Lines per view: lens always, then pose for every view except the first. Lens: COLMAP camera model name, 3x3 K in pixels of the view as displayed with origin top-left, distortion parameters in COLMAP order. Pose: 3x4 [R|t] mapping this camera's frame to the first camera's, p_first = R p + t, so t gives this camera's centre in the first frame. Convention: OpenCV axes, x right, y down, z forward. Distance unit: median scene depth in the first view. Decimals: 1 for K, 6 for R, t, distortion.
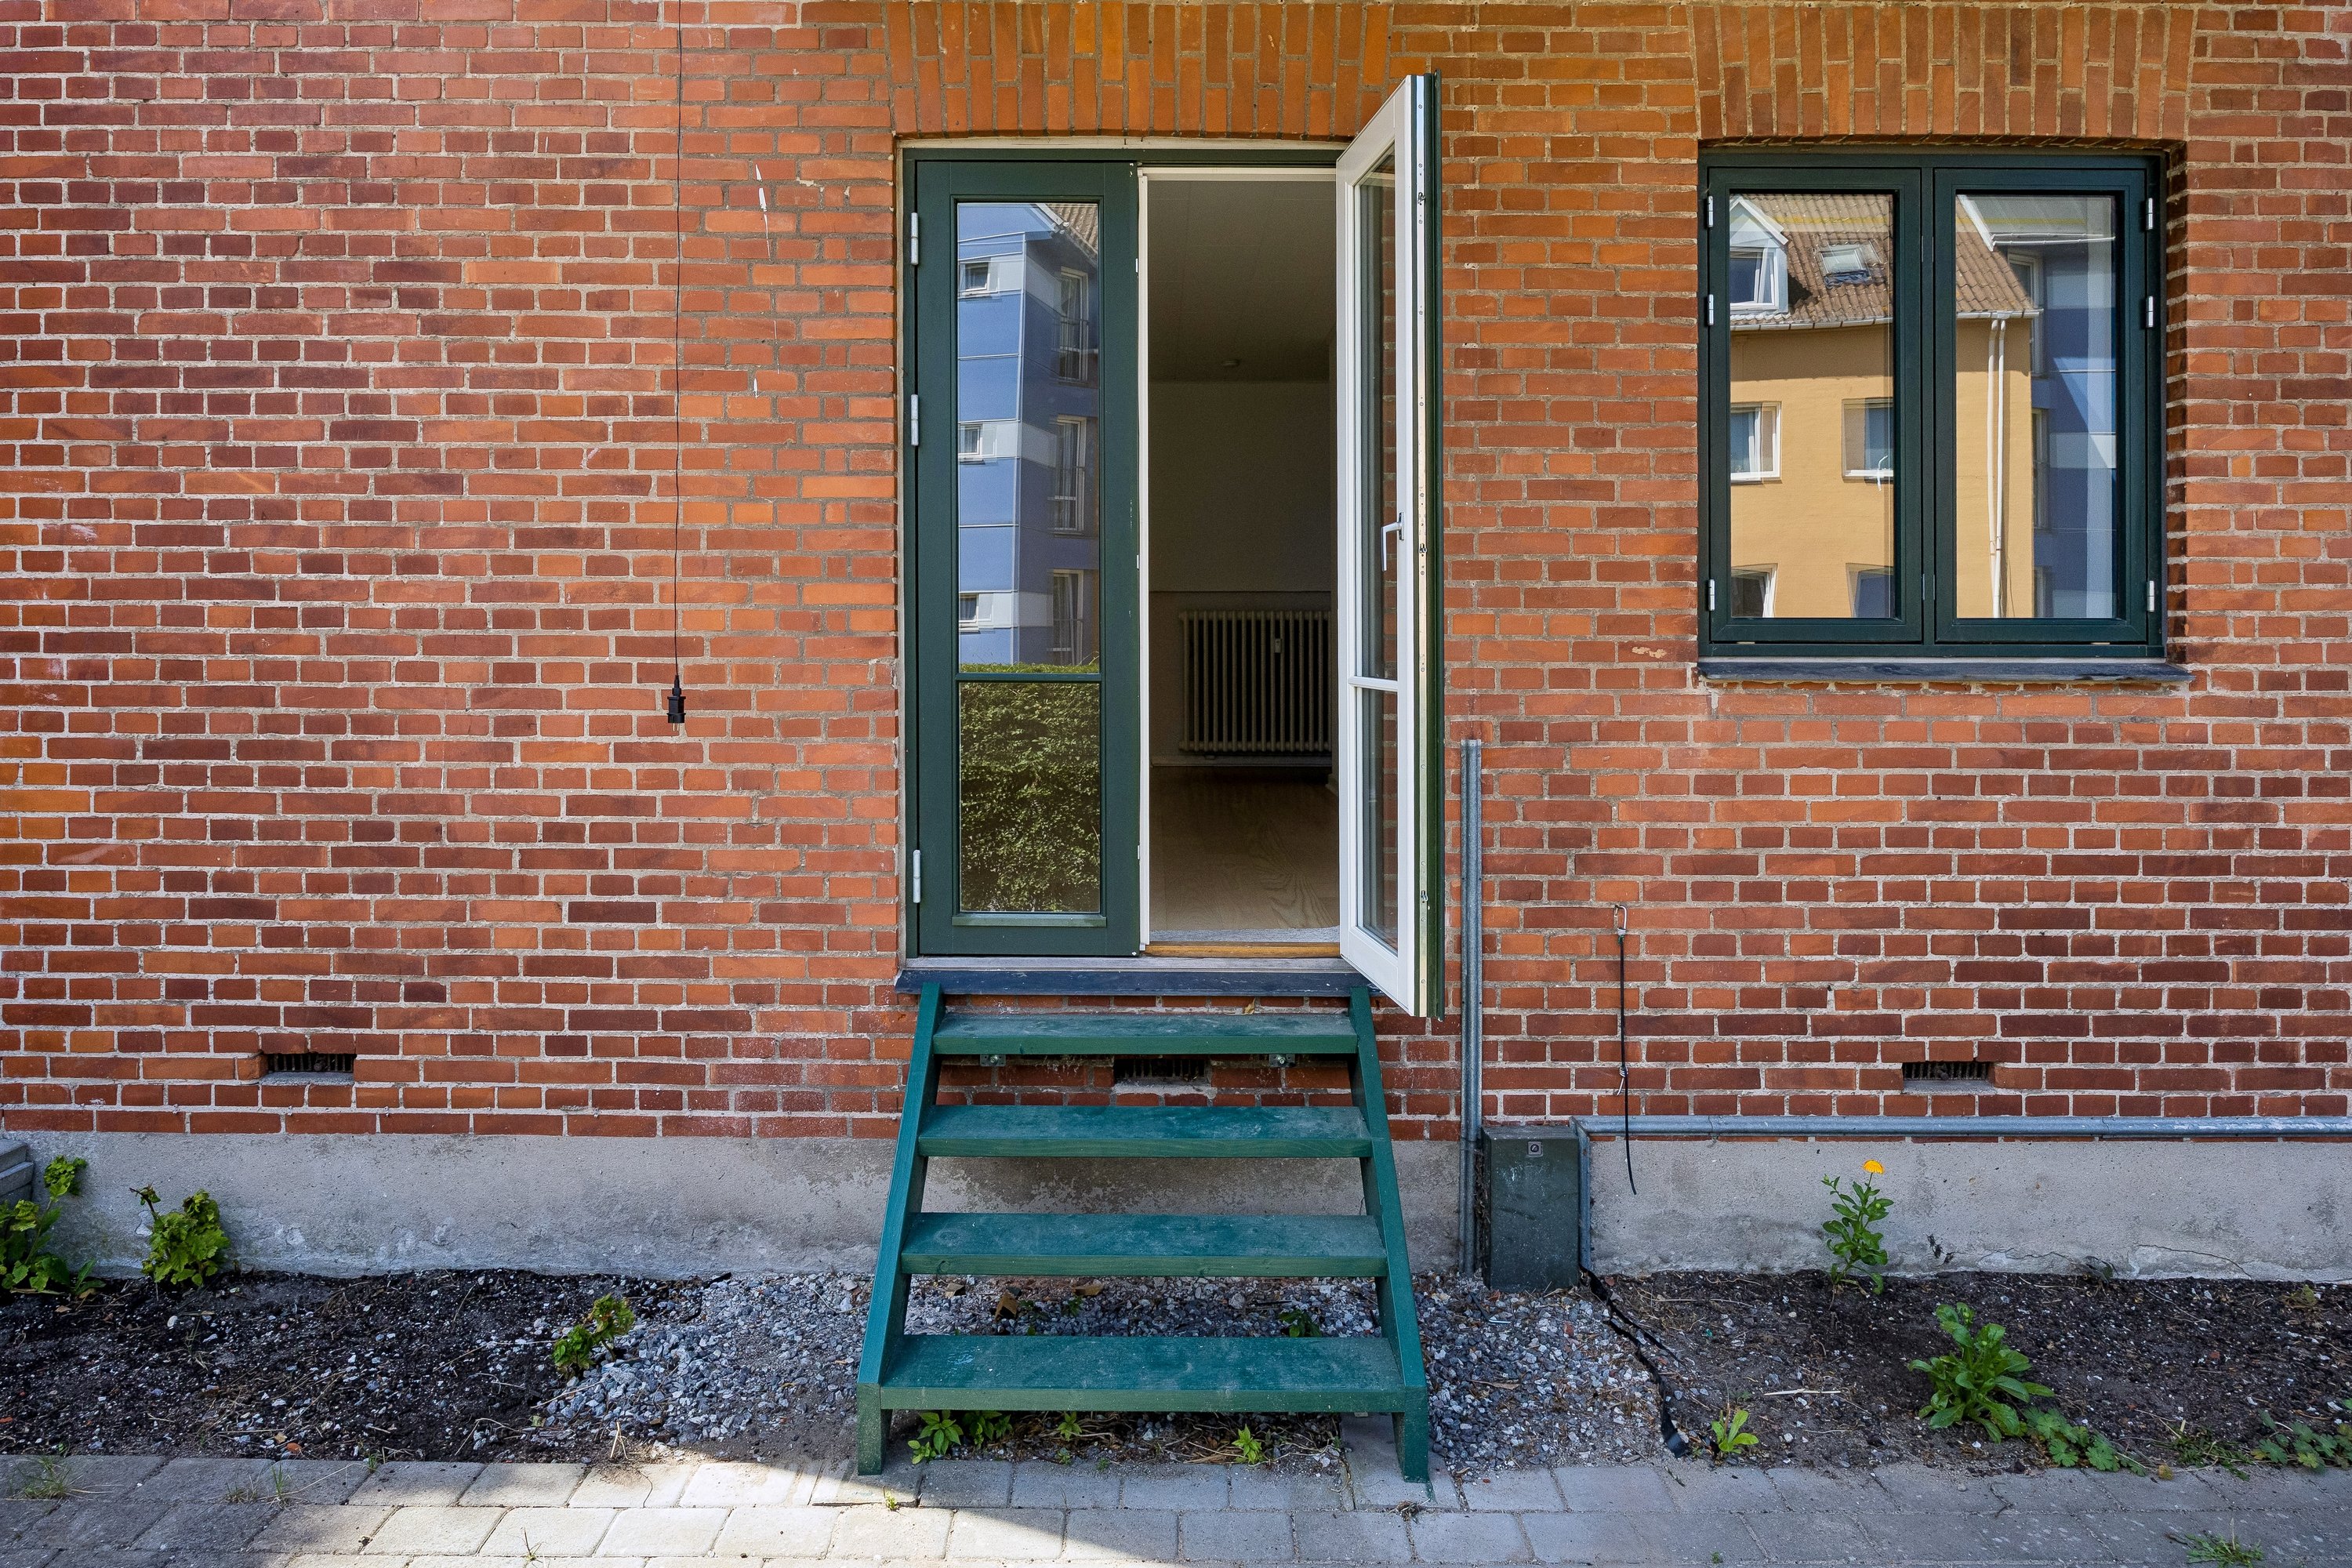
lens RADIAL K [[1428.7, 0, 1175.9], [0, 1428.7, 616.4], [0, 0, 1]] dist [-0.010651, 0.000066]
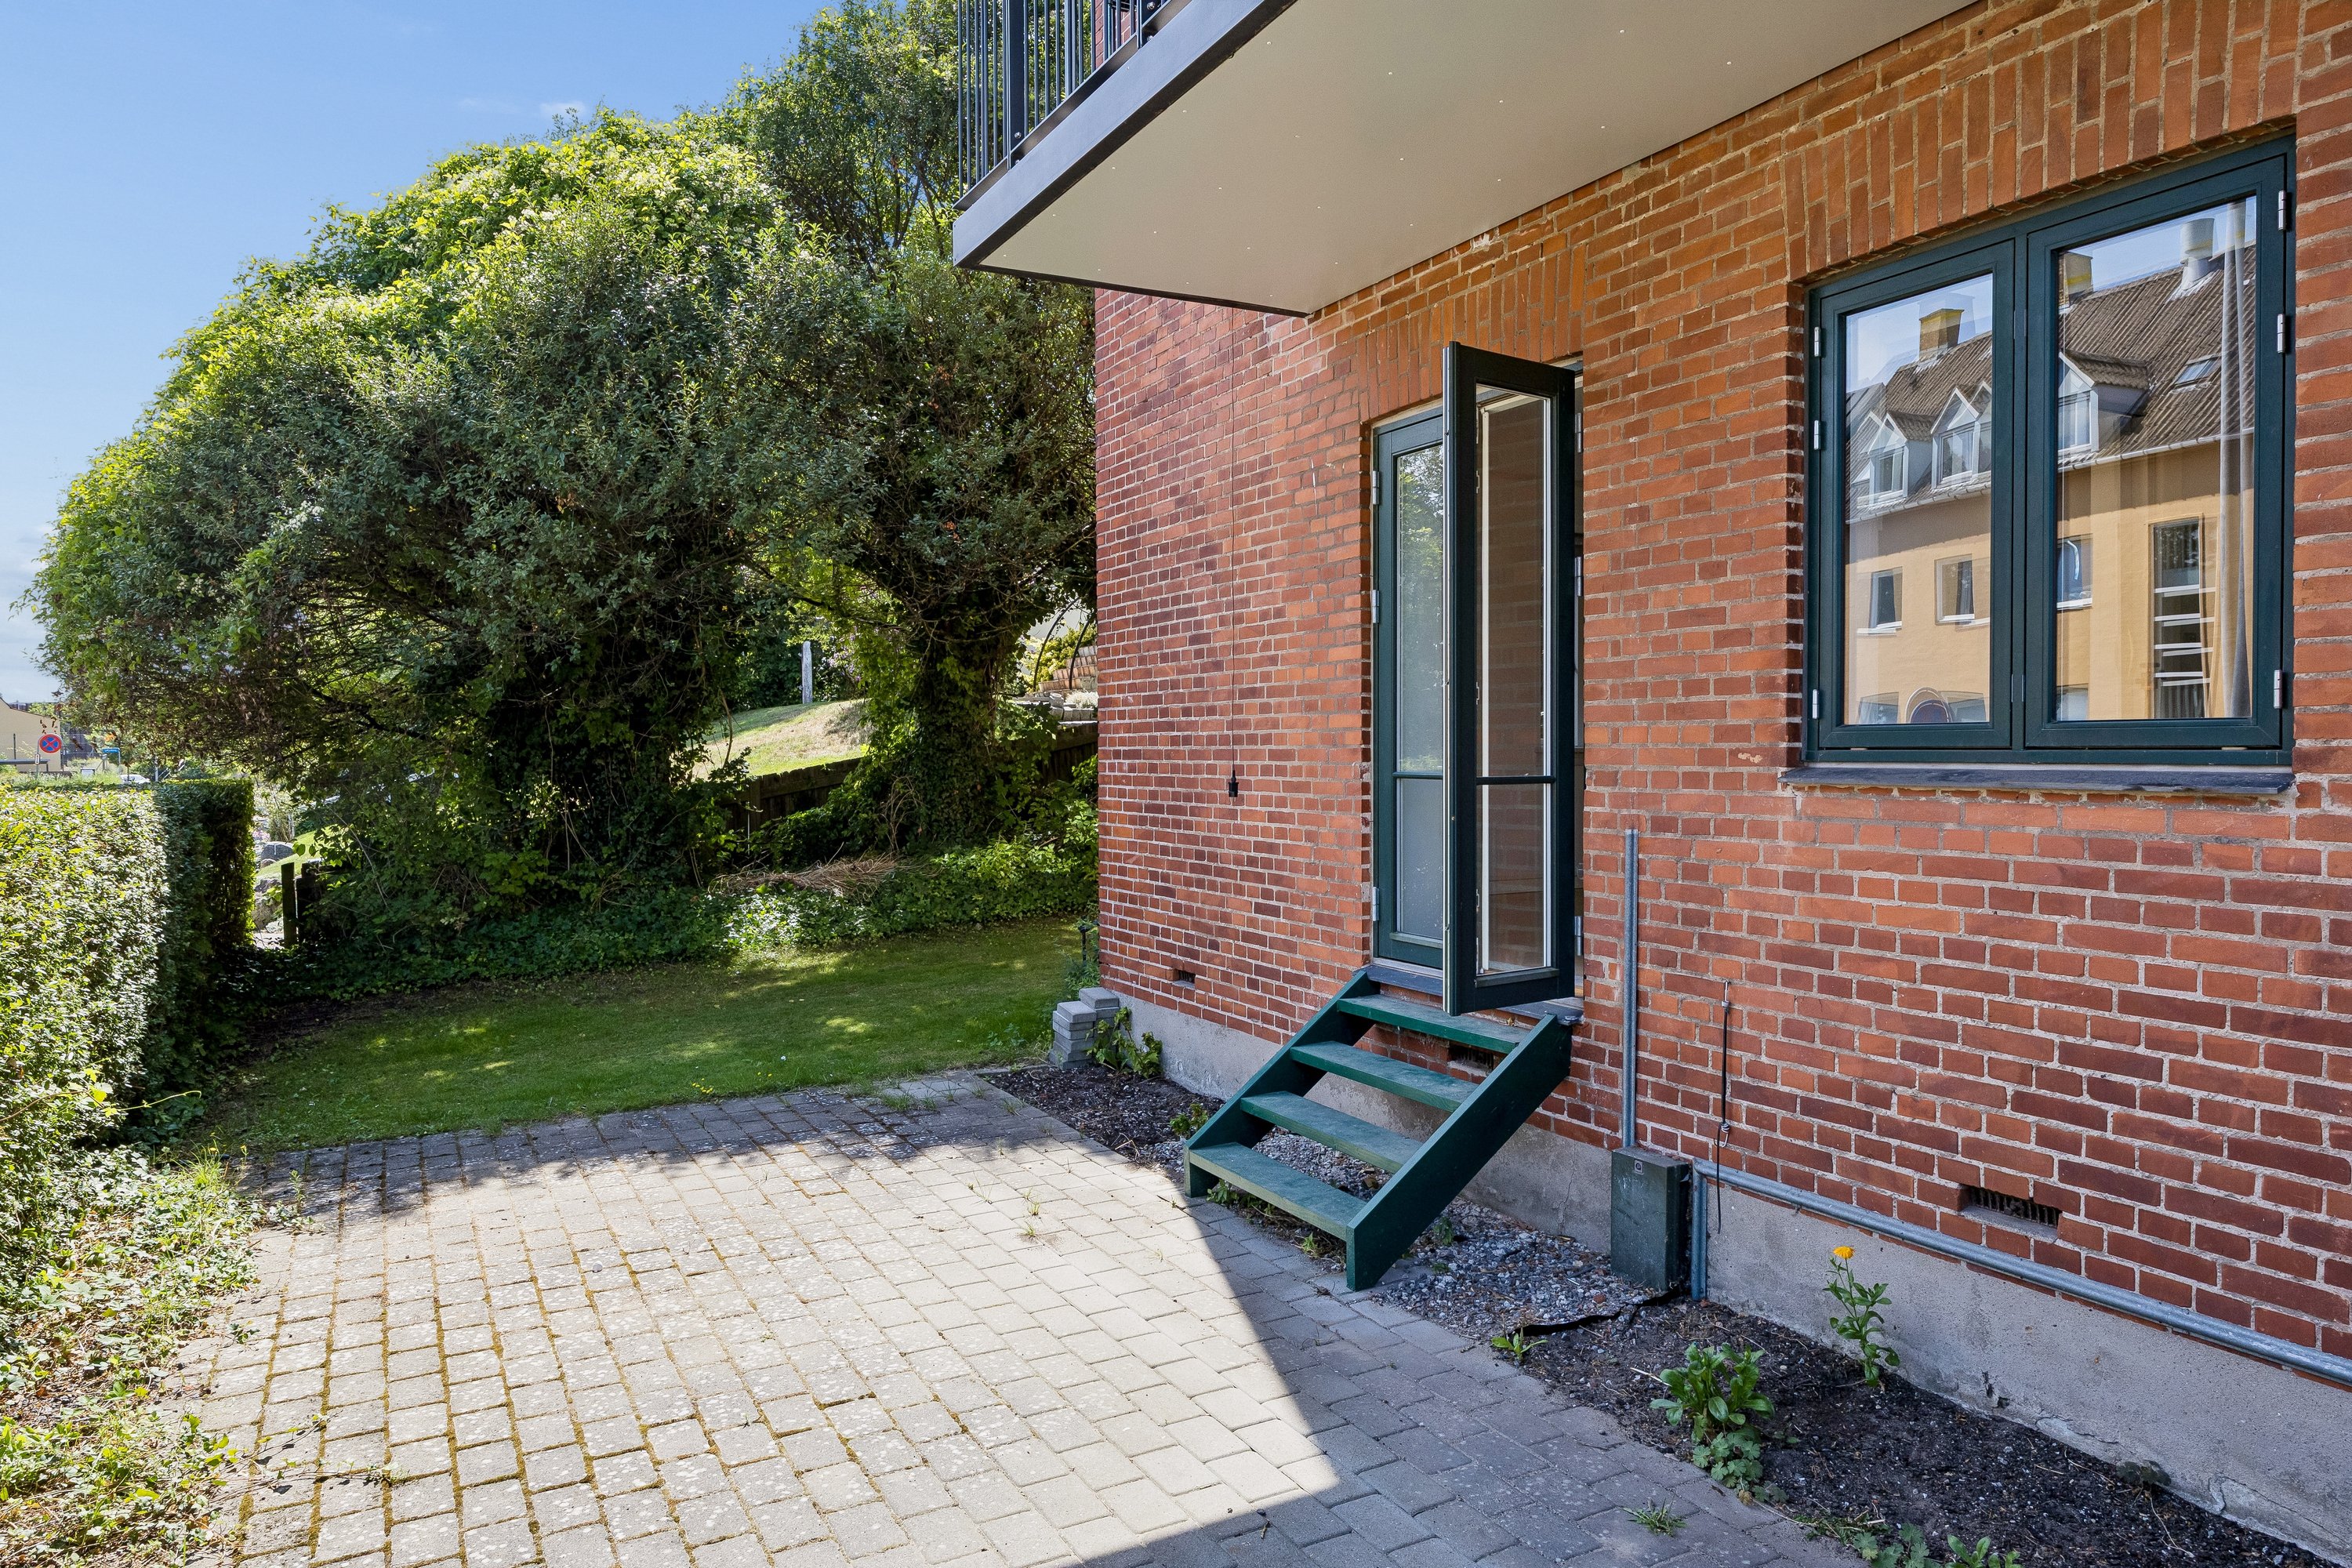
lens RADIAL K [[1500.8, 0, 1171.0], [0, 1500.8, 775.9], [0, 0, 1]] dist [-0.009930, -0.006854]
pose [[0.465436, 0.010404, -0.885020, 1.153154], [0.001153, 0.999923, 0.012362, 0.024030], [0.885081, -0.006774, 0.465388, 0.057012]]
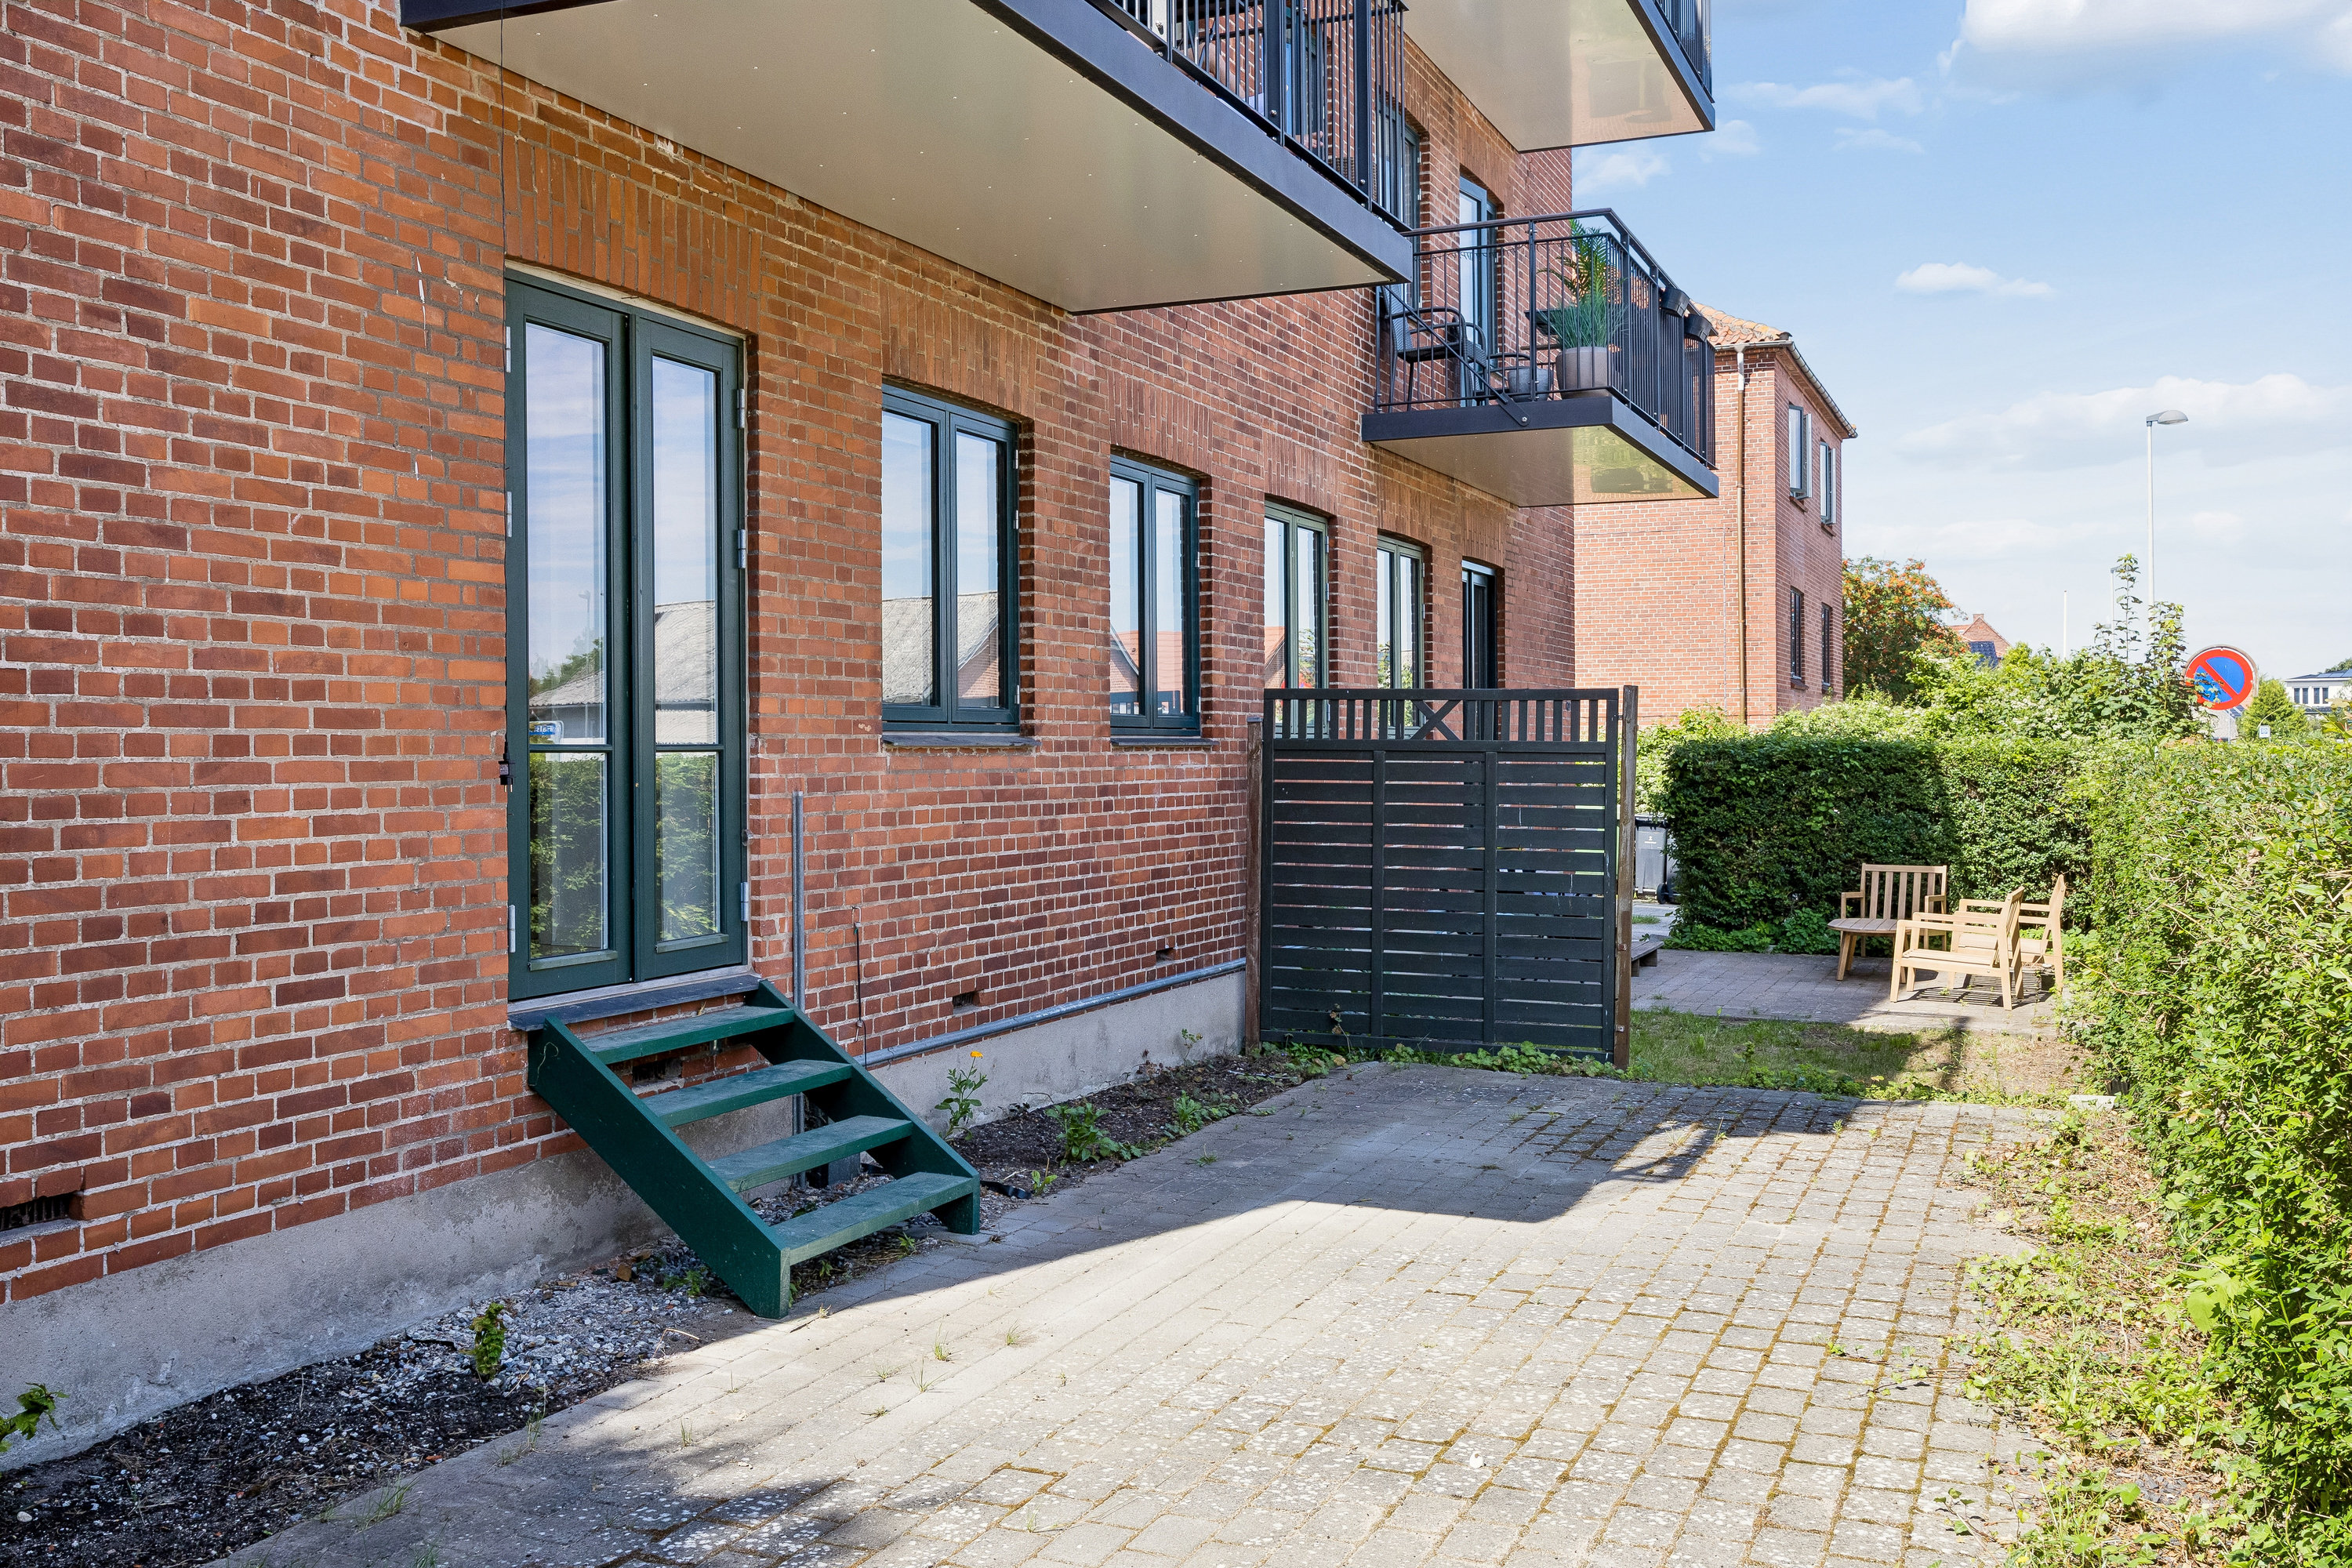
lens RADIAL K [[2161.9, 0, 1166.7], [0, 2161.9, 723.3], [0, 0, 1]] dist [0.003708, -0.009970]
pose [[0.388452, 0.005238, 0.921454, -1.537220], [0.006701, 0.999941, -0.008509, 0.041293], [-0.921444, 0.009480, 0.388395, -0.115913]]
